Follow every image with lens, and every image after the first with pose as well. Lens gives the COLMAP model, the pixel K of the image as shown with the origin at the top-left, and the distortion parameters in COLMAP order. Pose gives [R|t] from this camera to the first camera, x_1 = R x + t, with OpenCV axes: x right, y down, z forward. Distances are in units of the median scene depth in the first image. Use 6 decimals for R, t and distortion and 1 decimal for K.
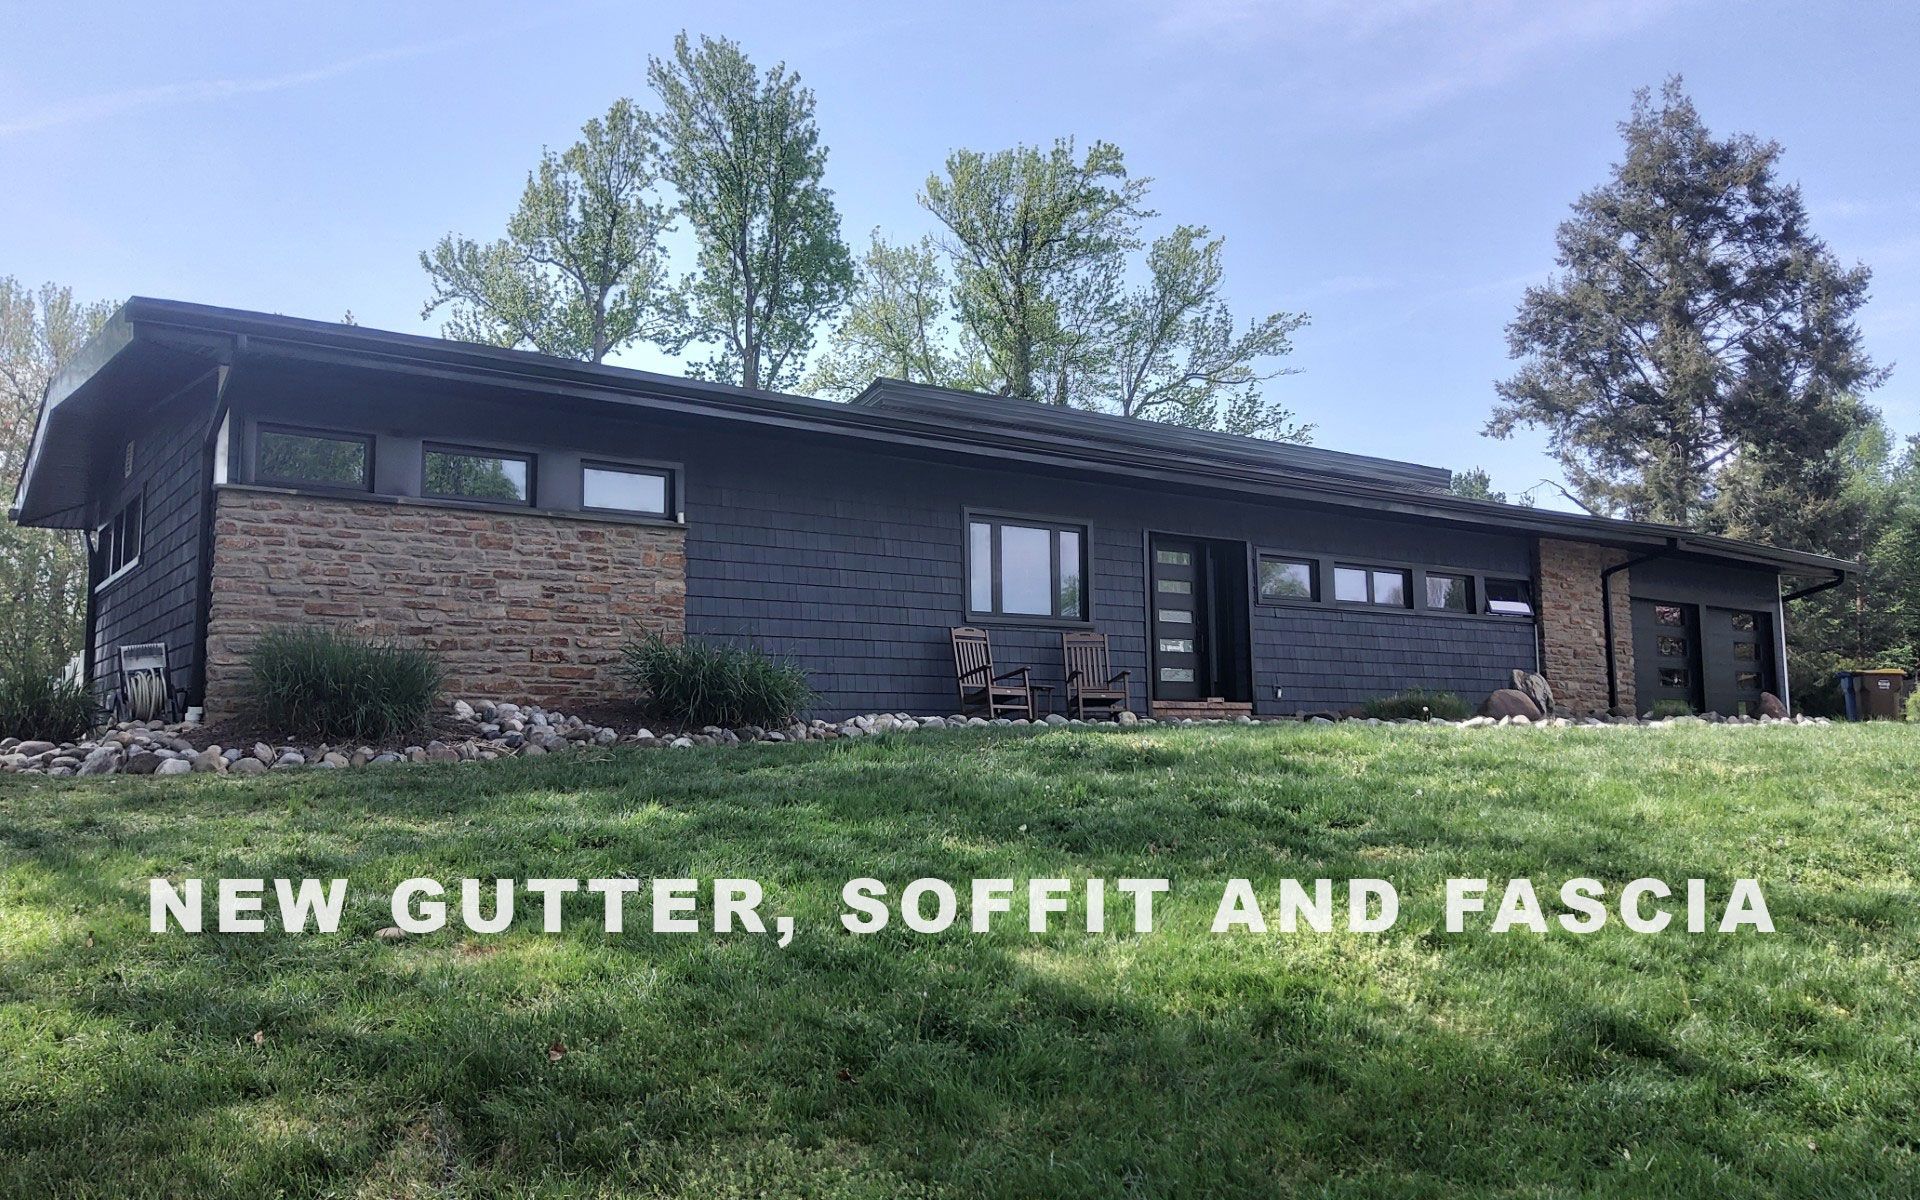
lens RADIAL K [[1431.5, 0, 967.1], [0, 1431.5, 590.5], [0, 0, 1]] dist [0.034243, -0.063280]
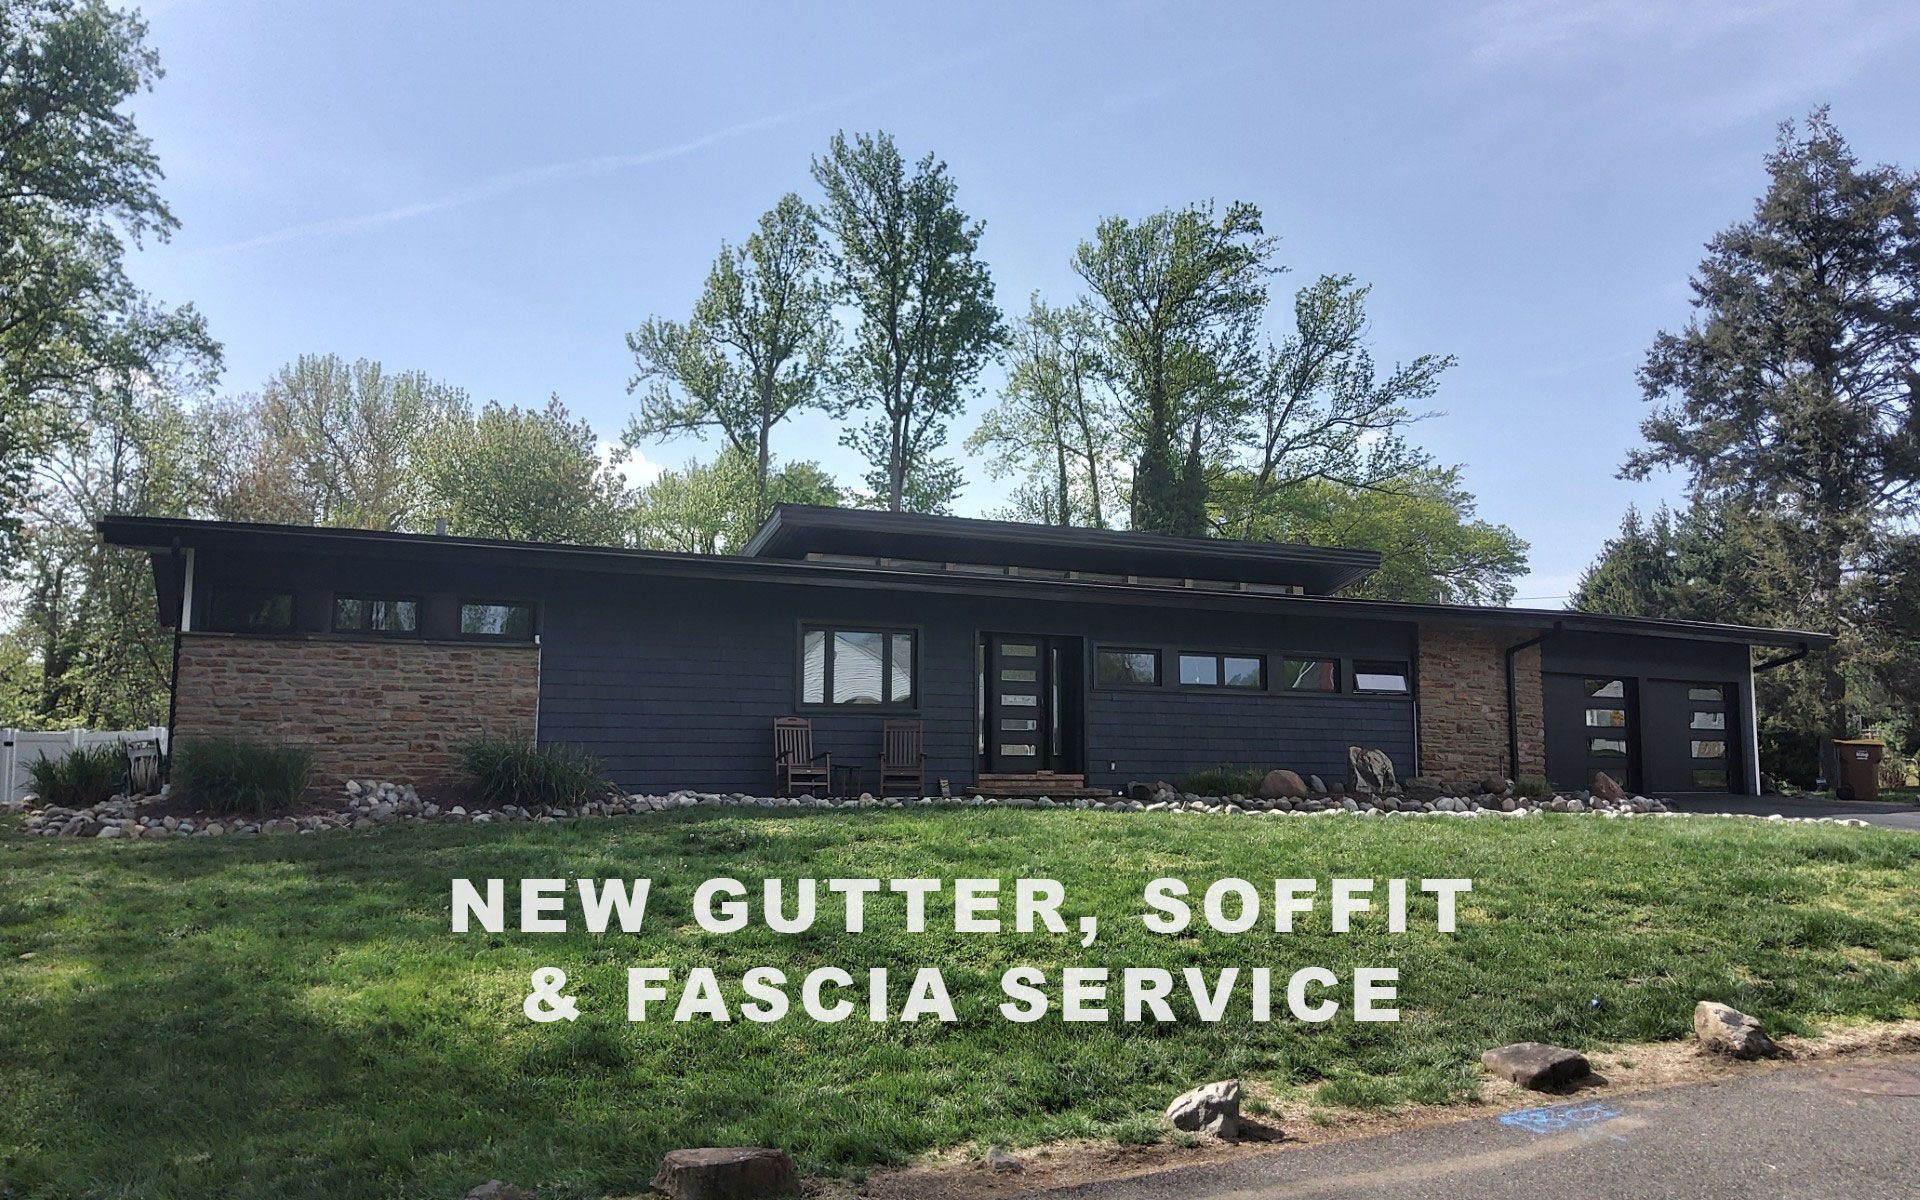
lens RADIAL K [[1433.8, 0, 986.0], [0, 1433.8, 563.4], [0, 0, 1]] dist [0.088732, -0.168685]
pose [[0.980297, -0.007970, -0.197368, 0.130845], [0.002566, 0.999615, -0.027619, -0.023064], [0.197512, 0.026568, 0.979940, -0.063972]]
